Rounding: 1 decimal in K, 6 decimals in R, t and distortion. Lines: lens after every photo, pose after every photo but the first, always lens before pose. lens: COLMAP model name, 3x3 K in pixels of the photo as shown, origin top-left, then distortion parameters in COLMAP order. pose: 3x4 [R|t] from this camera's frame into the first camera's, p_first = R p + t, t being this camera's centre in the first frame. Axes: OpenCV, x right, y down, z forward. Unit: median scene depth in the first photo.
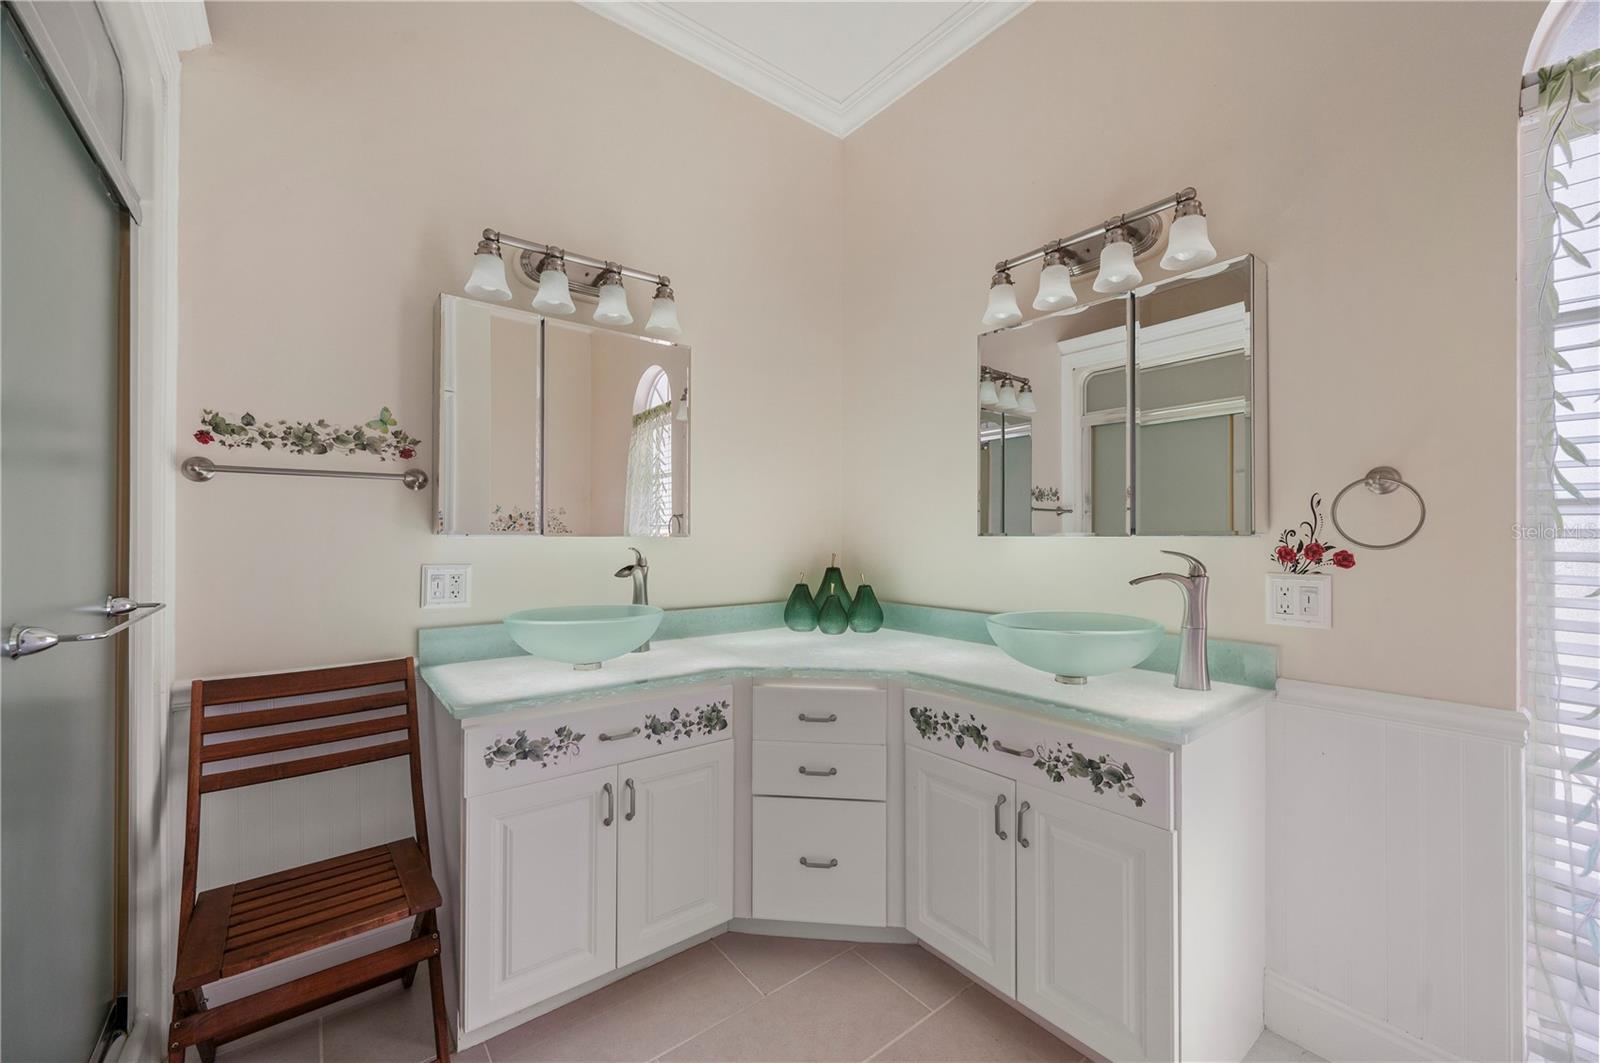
lens RADIAL K [[637.5, 0, 801.7], [0, 637.5, 529.4], [0, 0, 1]] dist [-0.002054, -0.000039]
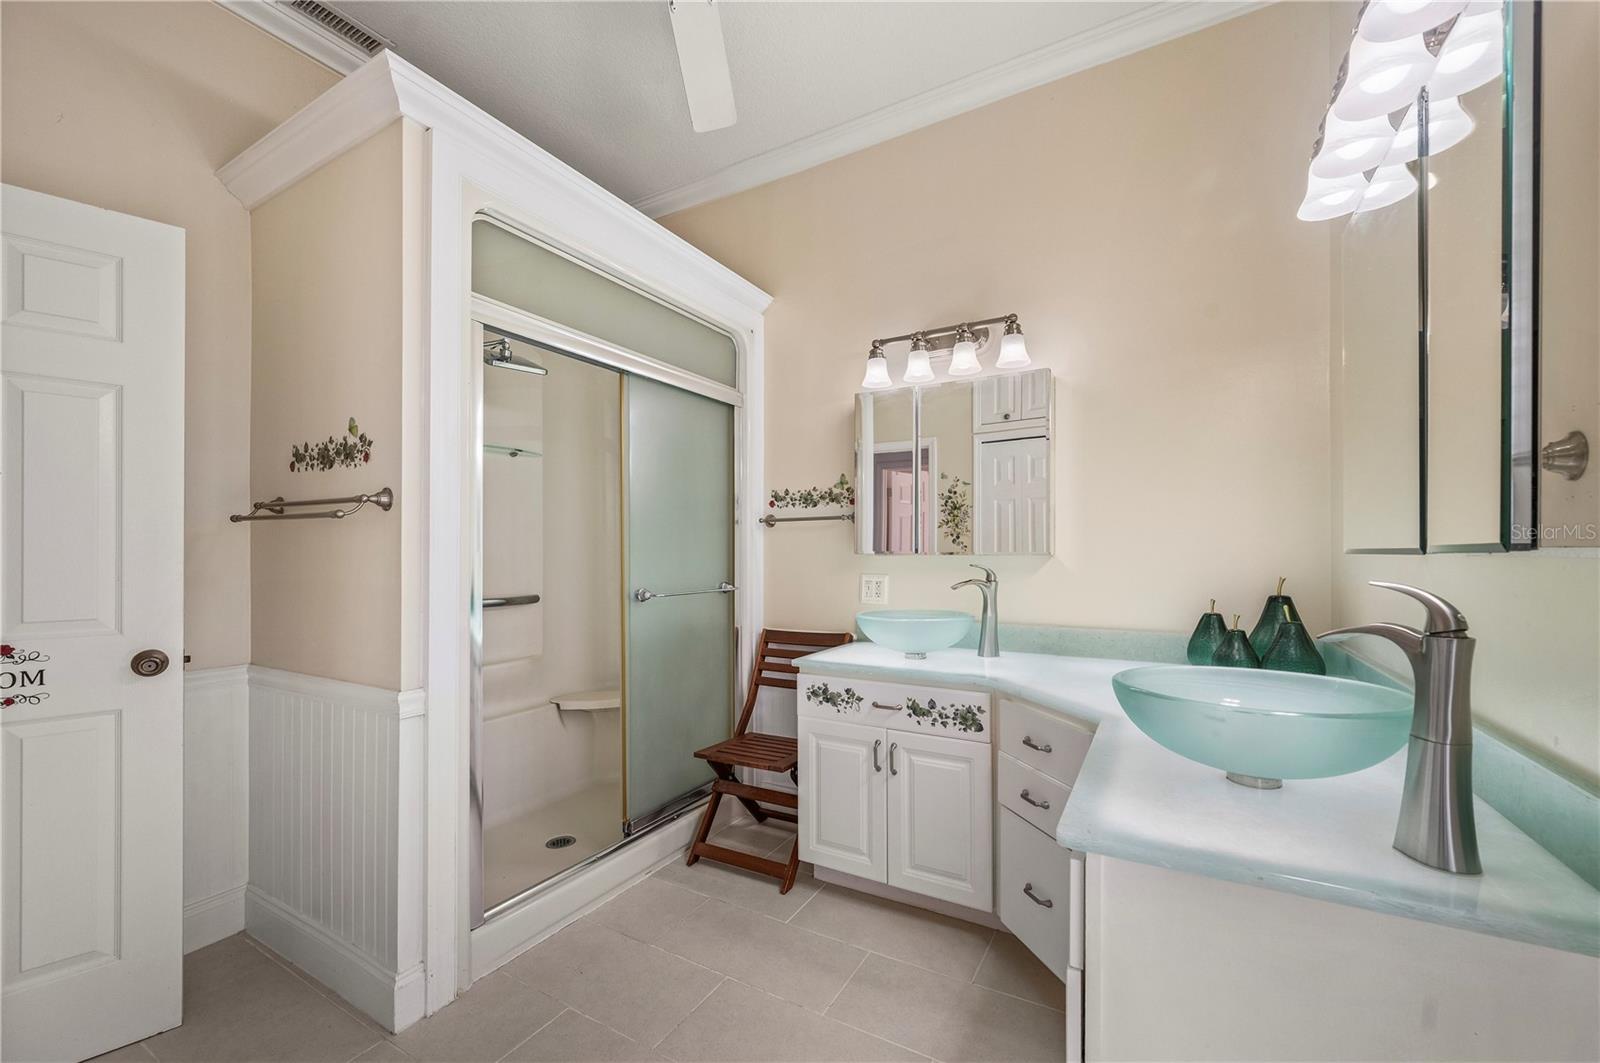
lens RADIAL K [[637.5, 0, 812.5], [0, 637.5, 556.5], [0, 0, 1]] dist [-0.002054, -0.000039]
pose [[0.372749, -0.000217, -0.927932, 0.844556], [0.011314, 0.999927, 0.004311, 0.006913], [0.927863, -0.012106, 0.372724, 0.362503]]
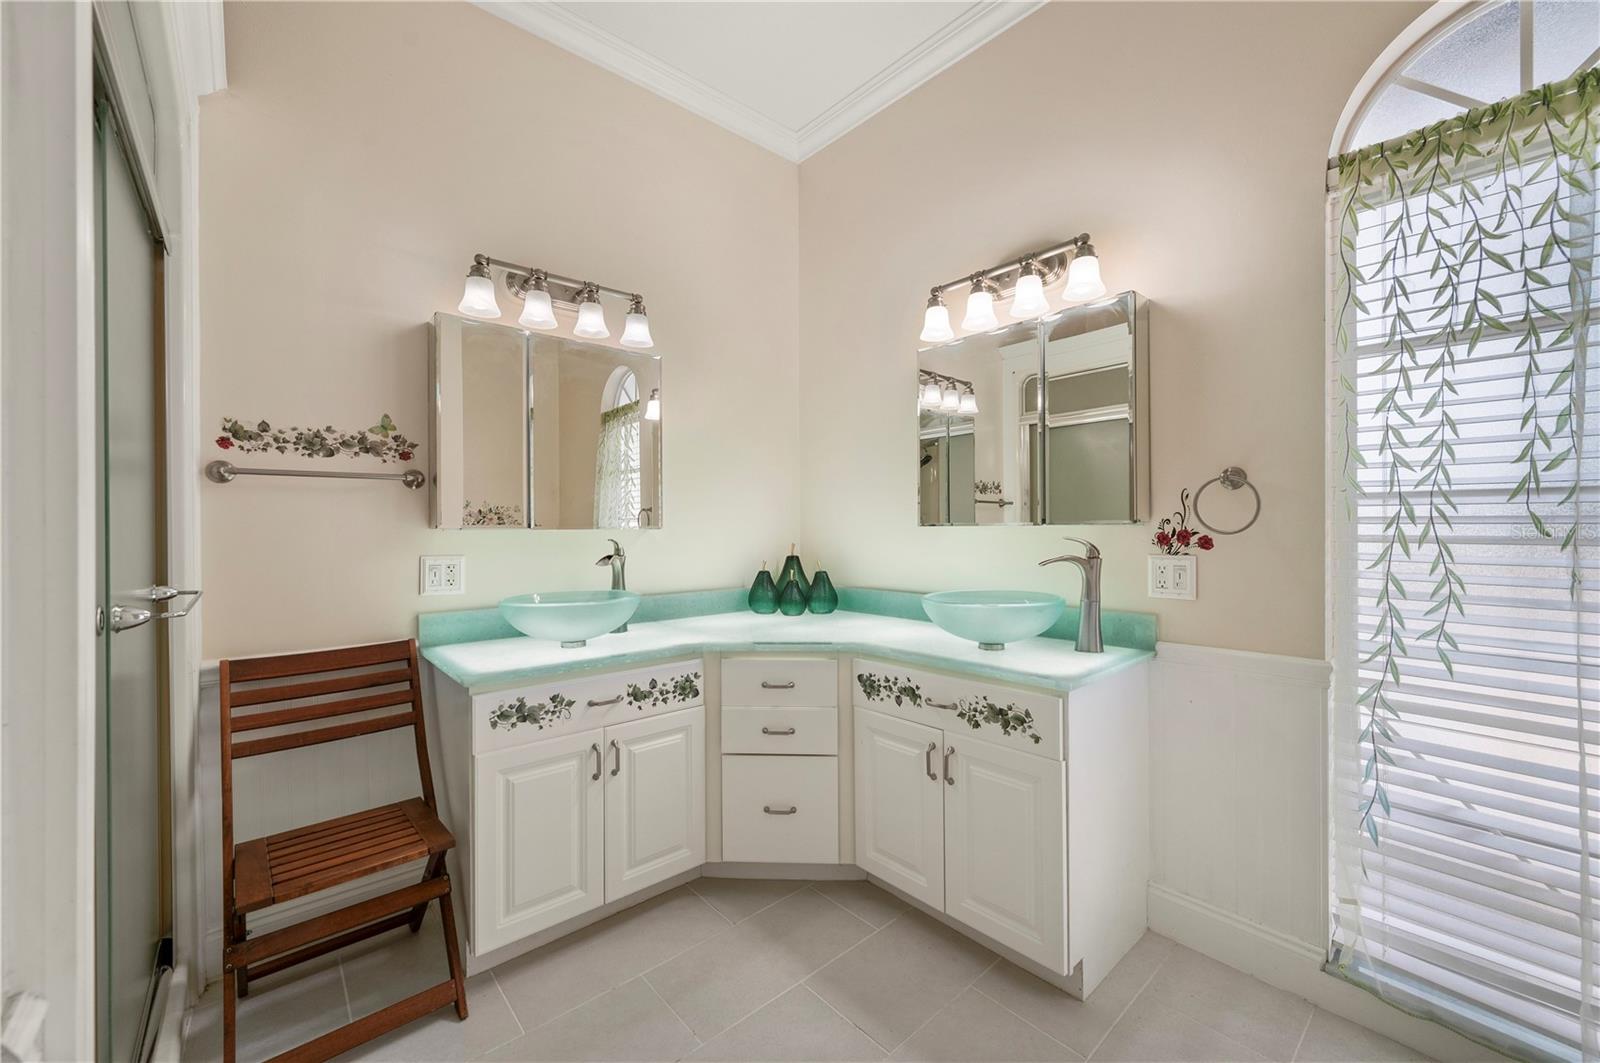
lens RADIAL K [[637.5, 0, 802.0], [0, 637.5, 526.8], [0, 0, 1]] dist [-0.002054, -0.000039]
pose [[0.998384, -0.007953, 0.056267, 0.006175], [0.007470, 0.999933, 0.008791, -0.000100], [-0.056333, -0.008356, 0.998377, -0.160214]]
